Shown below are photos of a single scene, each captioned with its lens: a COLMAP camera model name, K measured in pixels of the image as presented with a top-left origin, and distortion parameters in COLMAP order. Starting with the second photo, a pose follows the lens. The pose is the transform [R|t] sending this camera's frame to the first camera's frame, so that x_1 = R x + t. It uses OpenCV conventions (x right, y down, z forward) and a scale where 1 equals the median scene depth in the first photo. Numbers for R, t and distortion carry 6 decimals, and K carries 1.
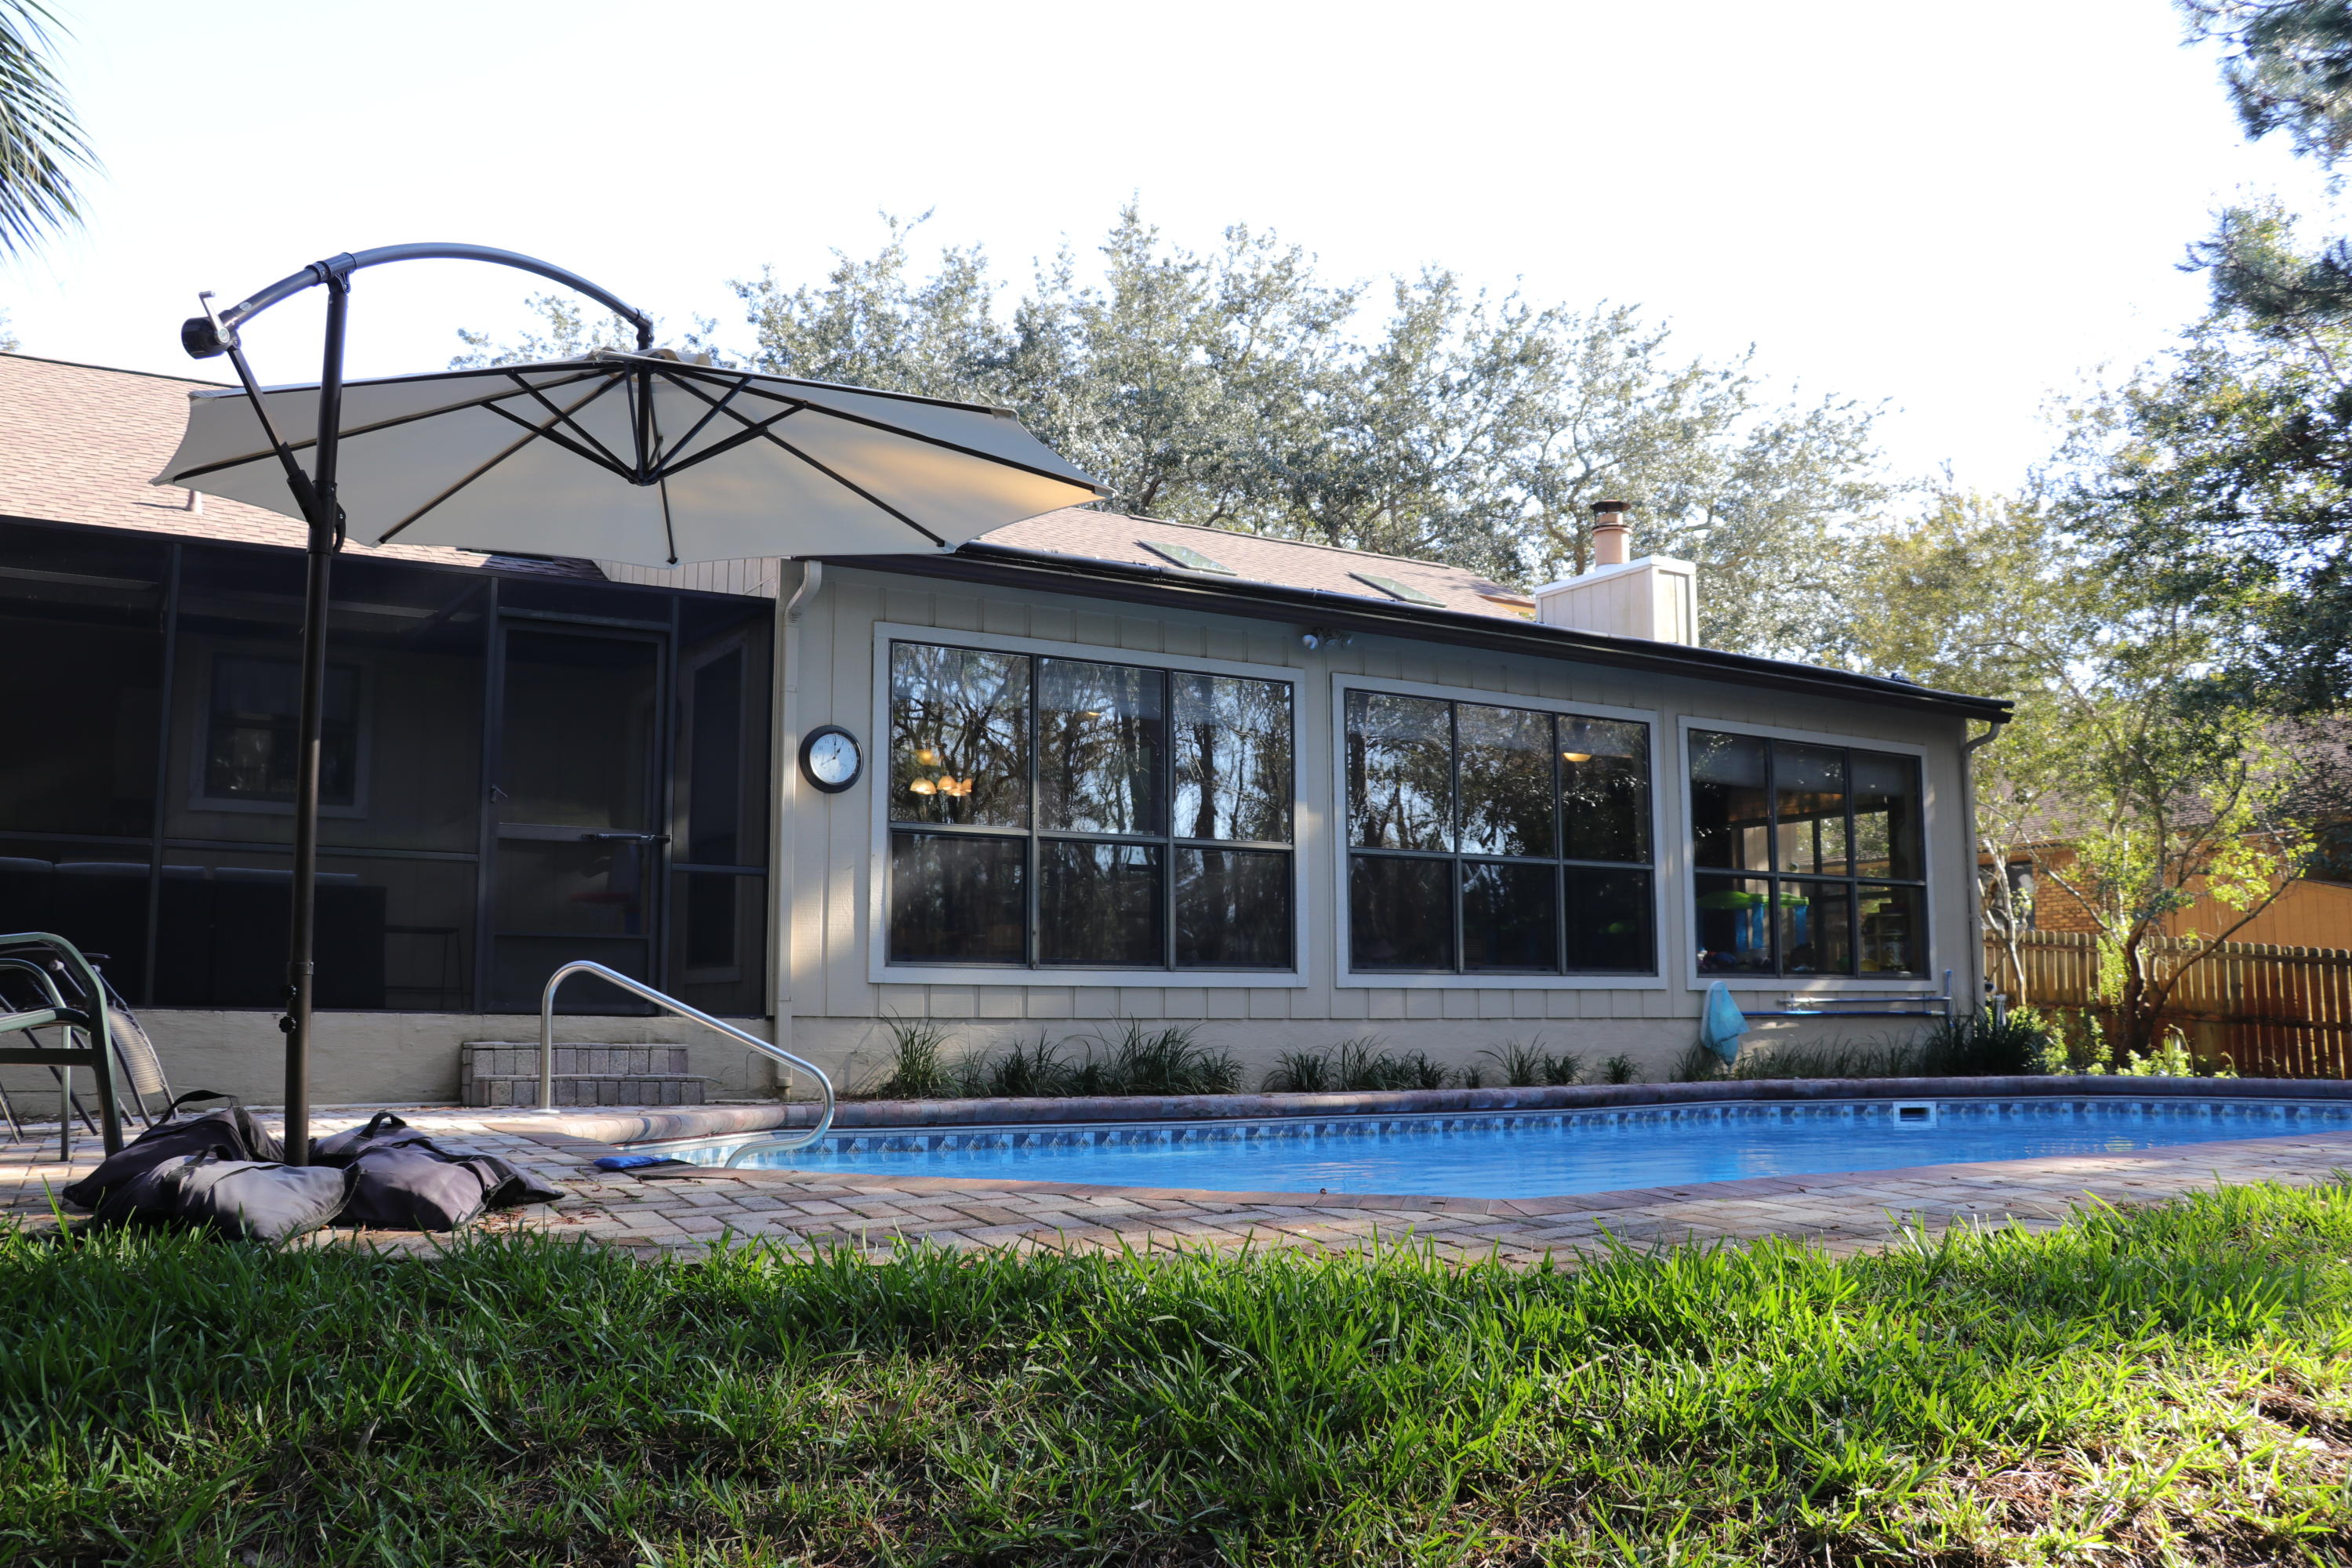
lens RADIAL K [[1905.2, 0, 1155.4], [0, 1905.2, 789.0], [0, 0, 1]] dist [-0.174637, 0.132704]
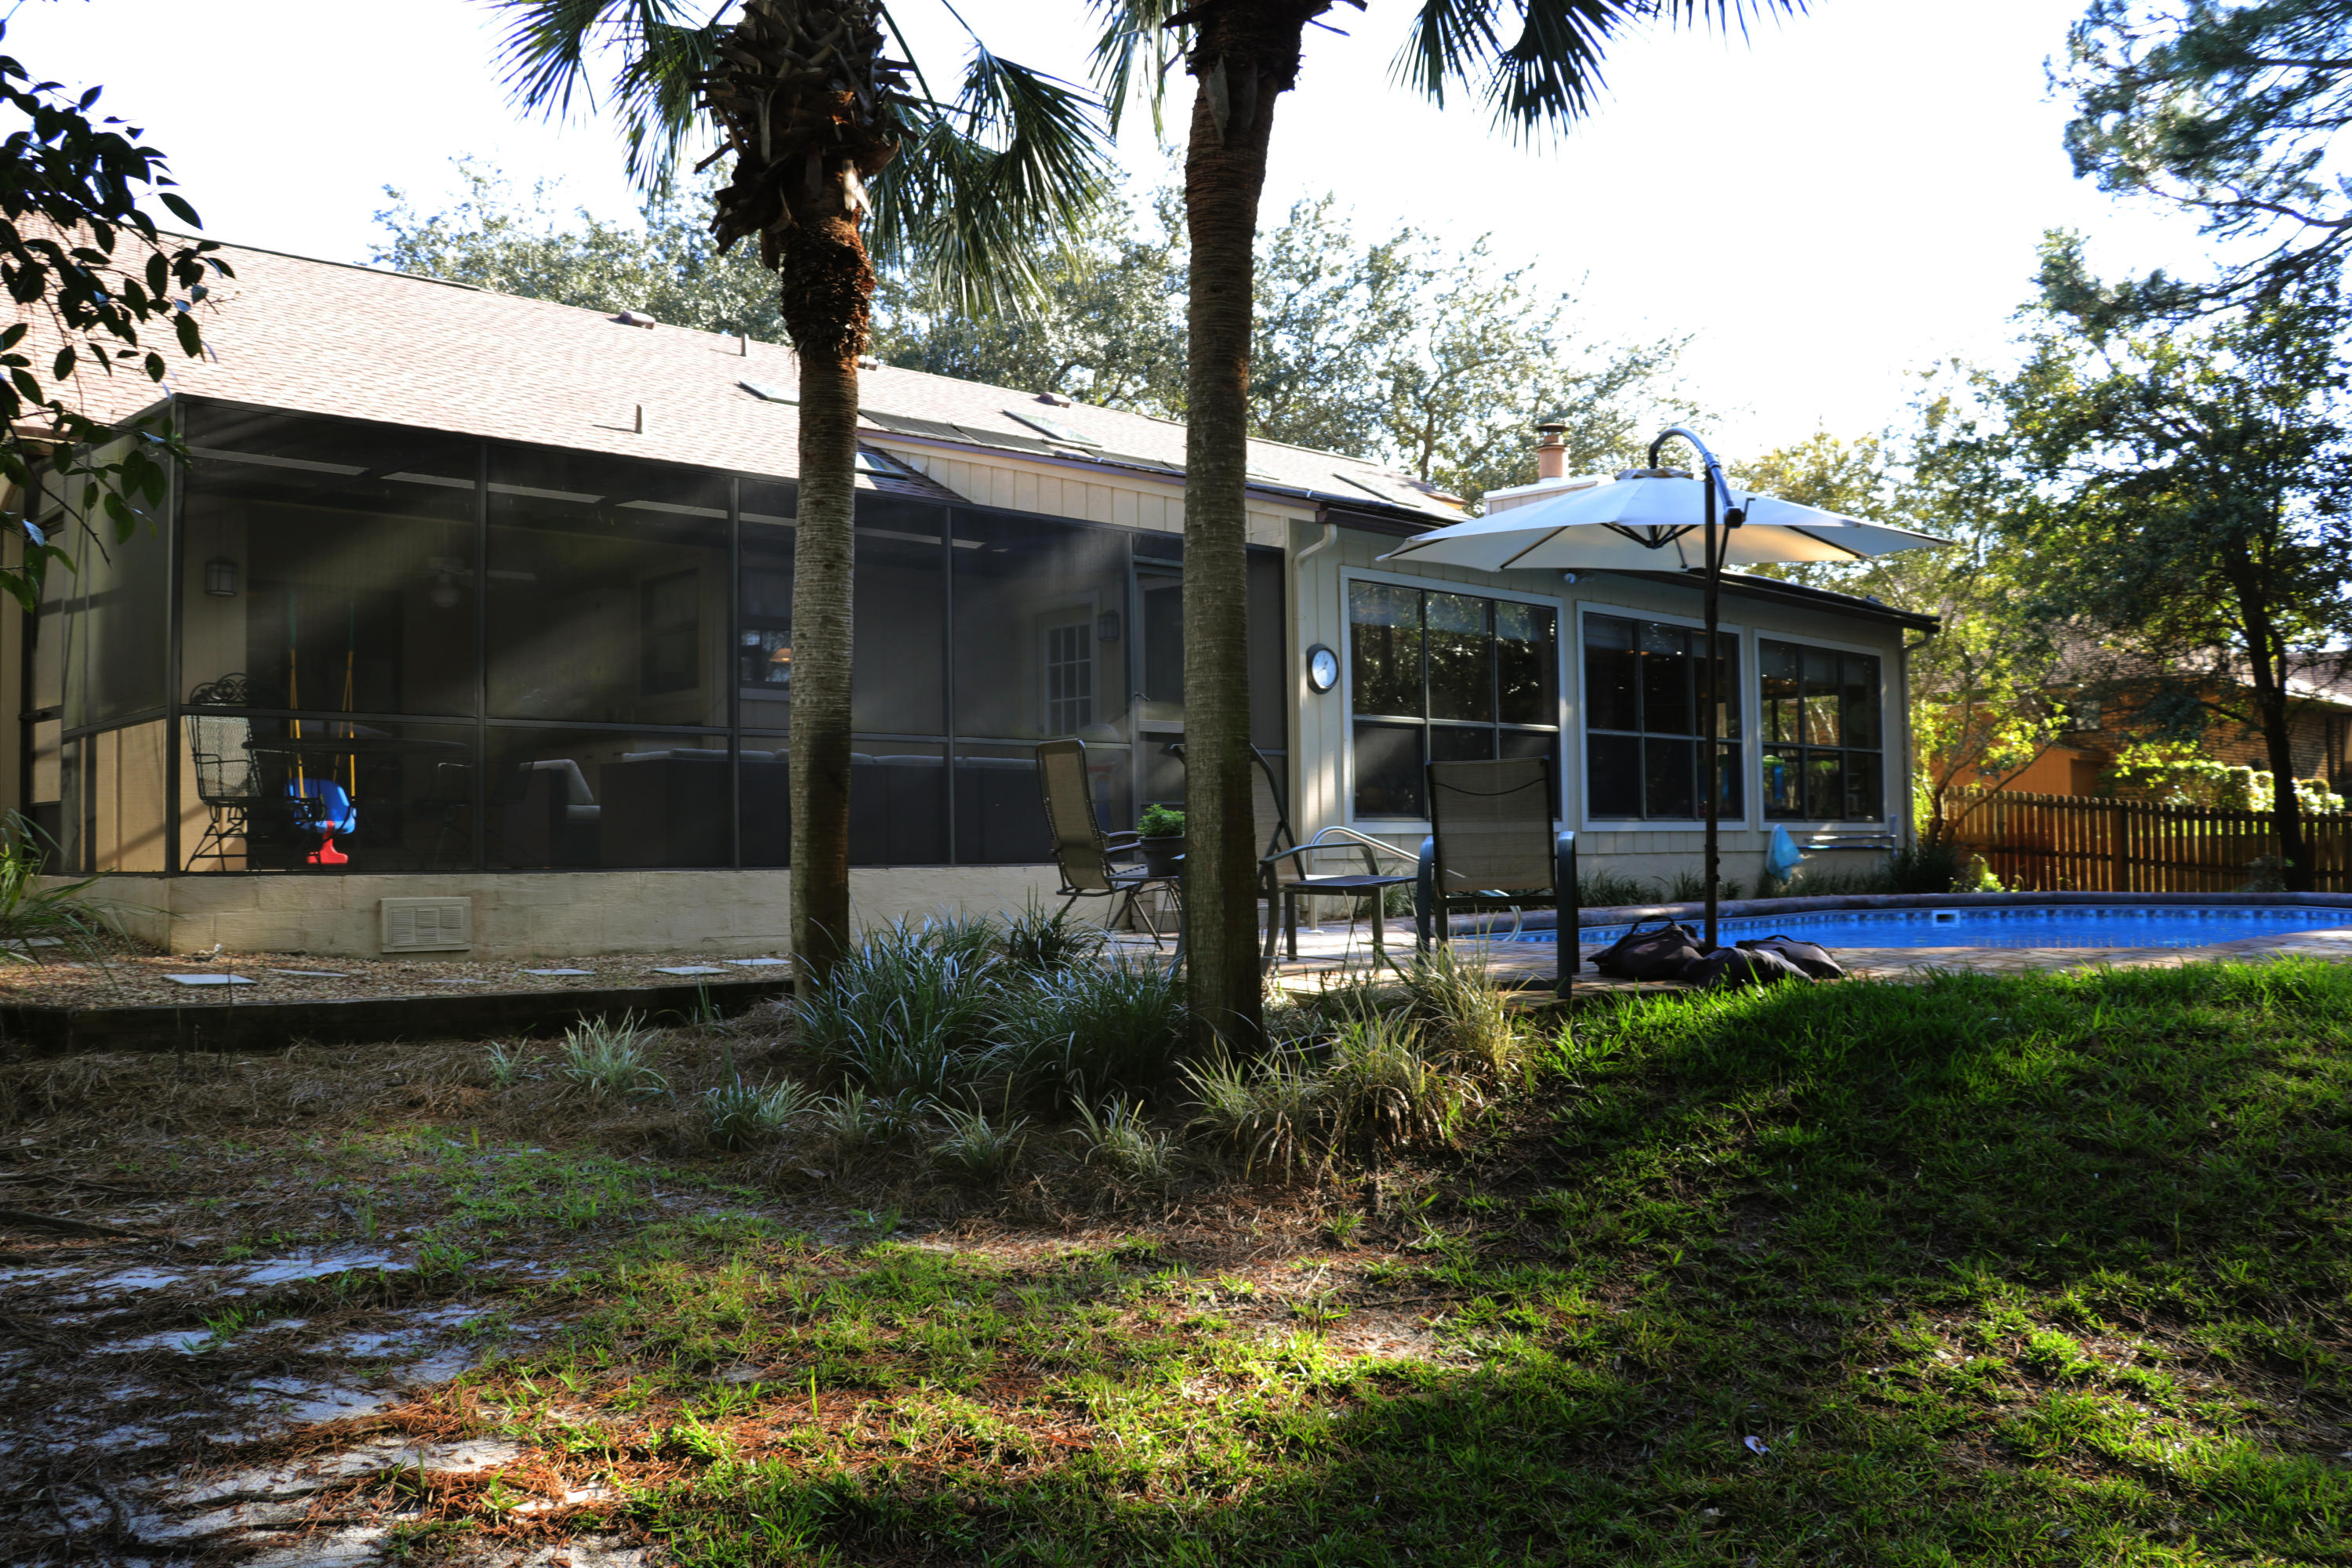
lens RADIAL K [[1905.2, 0, 1155.4], [0, 1905.2, 789.0], [0, 0, 1]] dist [-0.174637, 0.132704]
pose [[0.974897, -0.003257, 0.222631, -0.467093], [-0.017196, 0.995805, 0.089869, -0.039977], [-0.221990, -0.091441, 0.970752, -0.232416]]
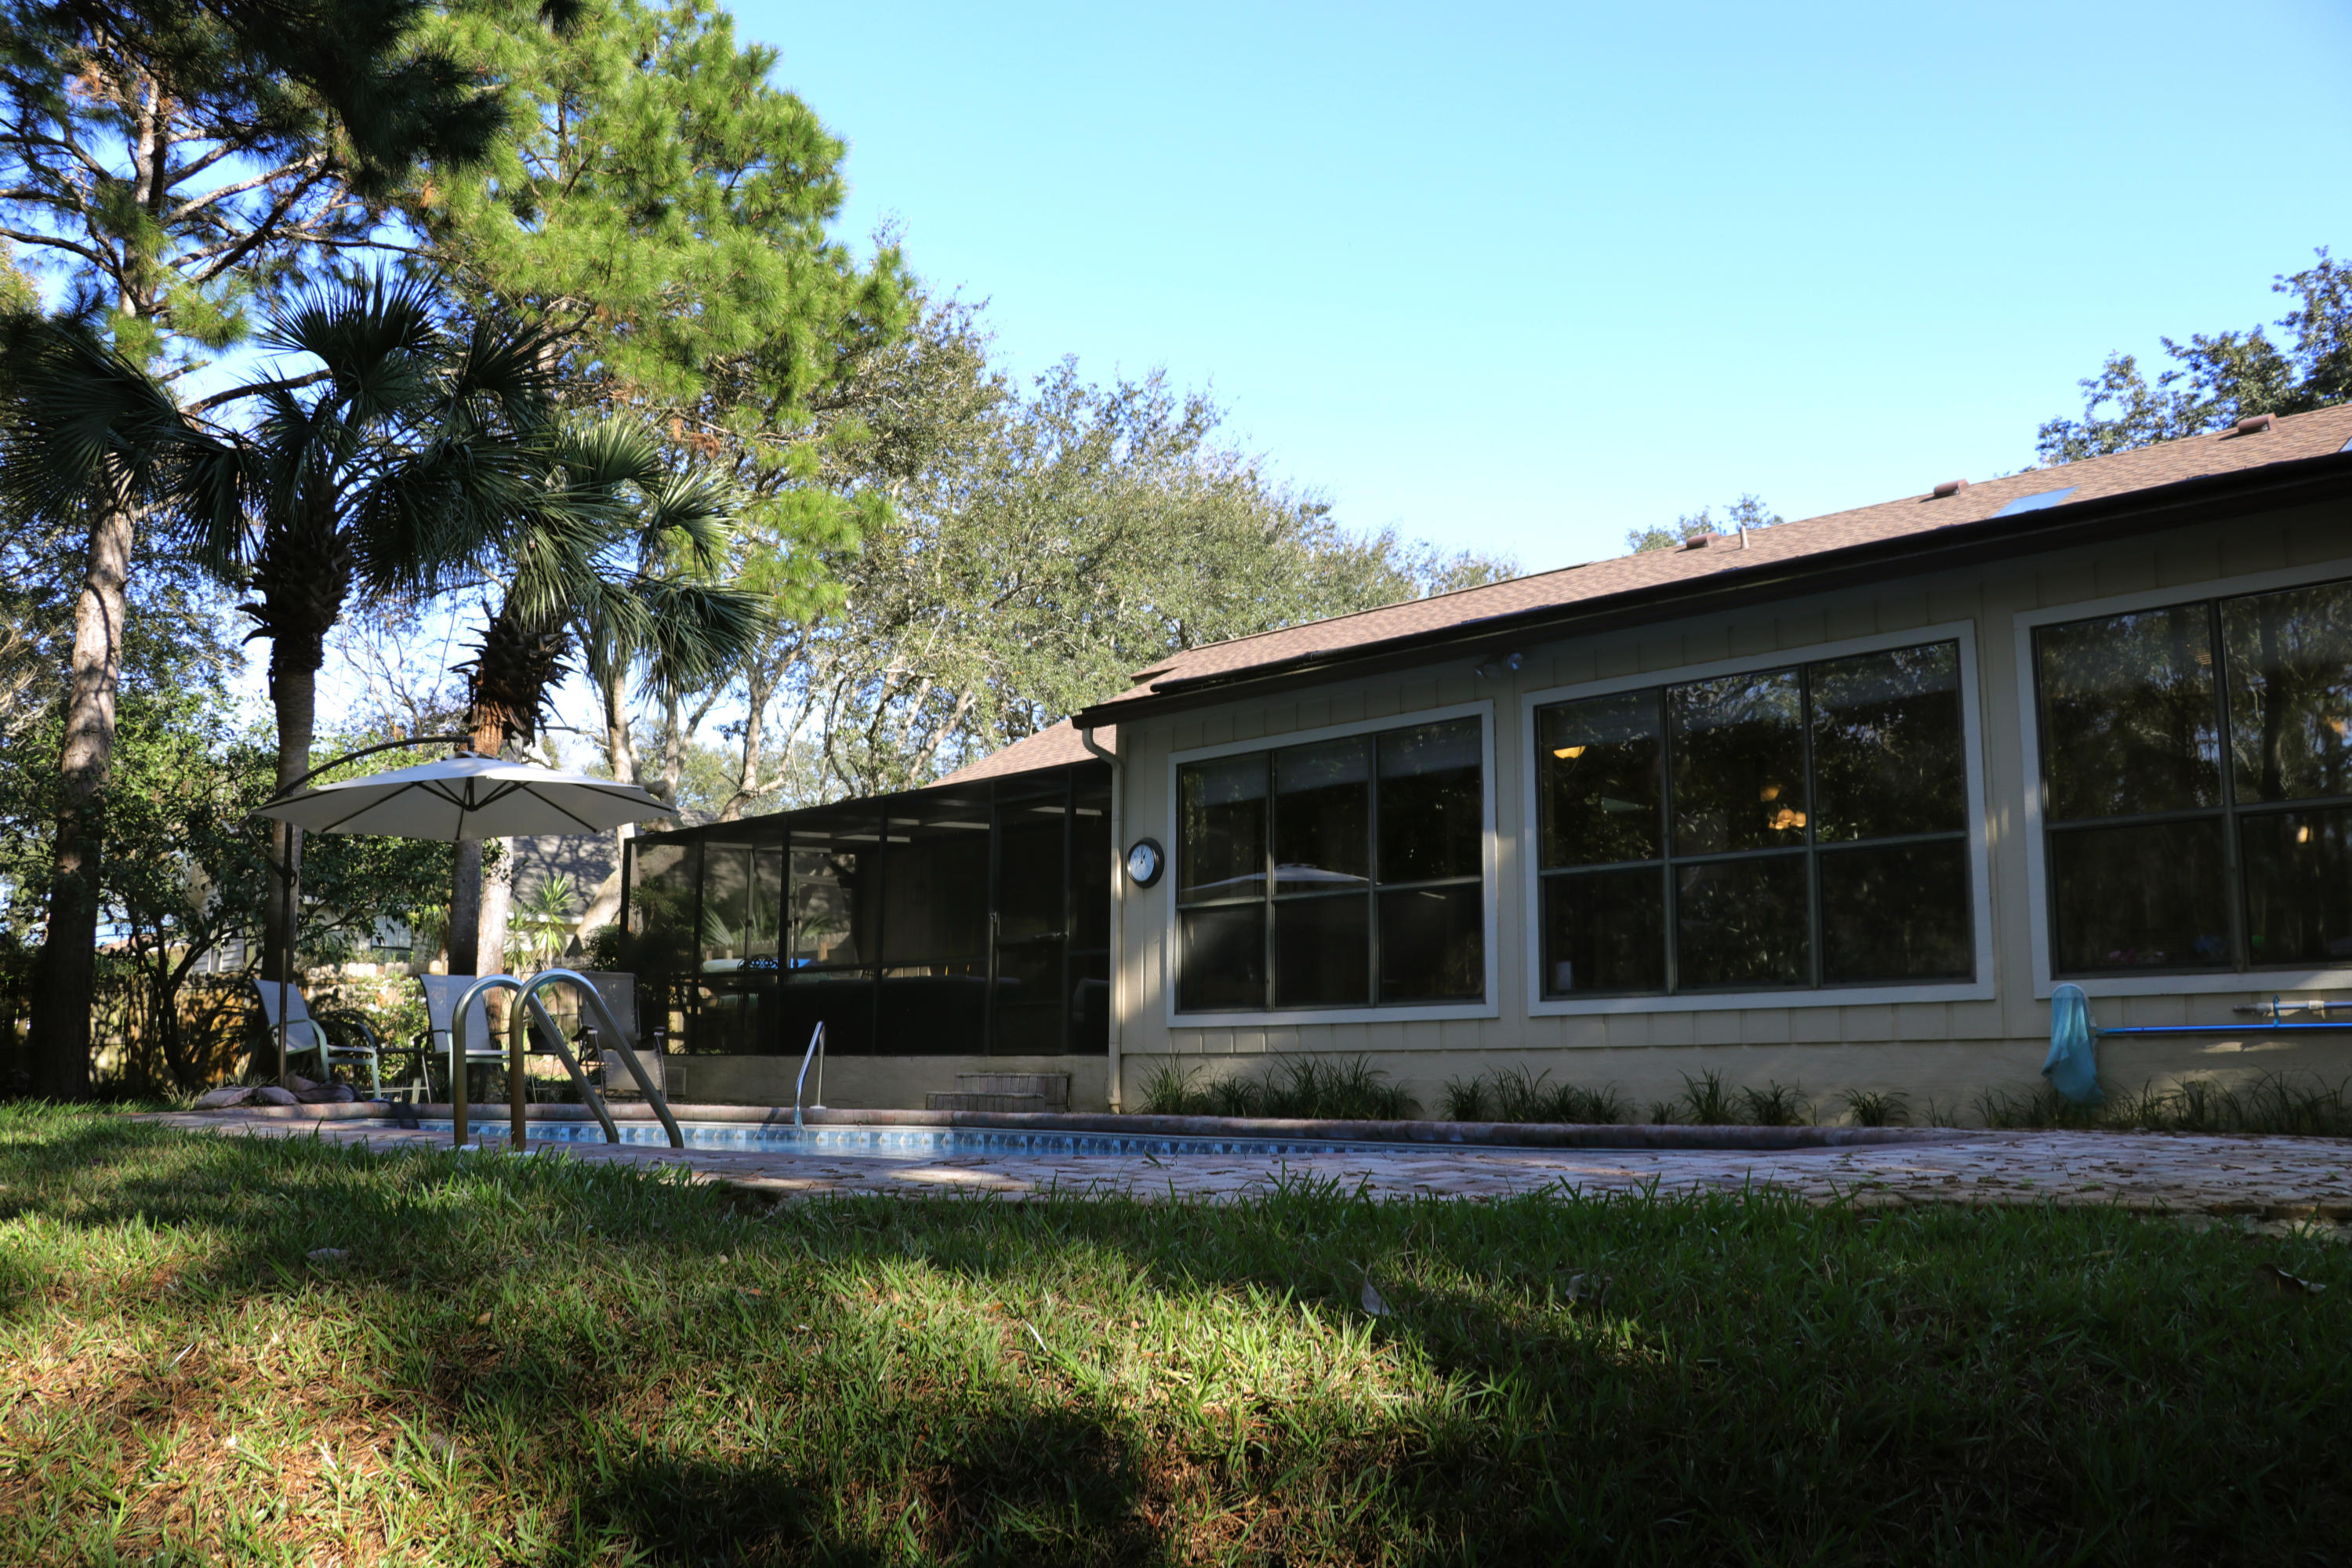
lens RADIAL K [[1905.2, 0, 1155.4], [0, 1905.2, 789.0], [0, 0, 1]] dist [-0.174637, 0.132704]
pose [[0.230184, -0.138243, -0.963278, 0.926537], [0.125130, 0.985846, -0.111581, 0.067554], [0.965069, -0.094851, 0.244224, 0.539605]]
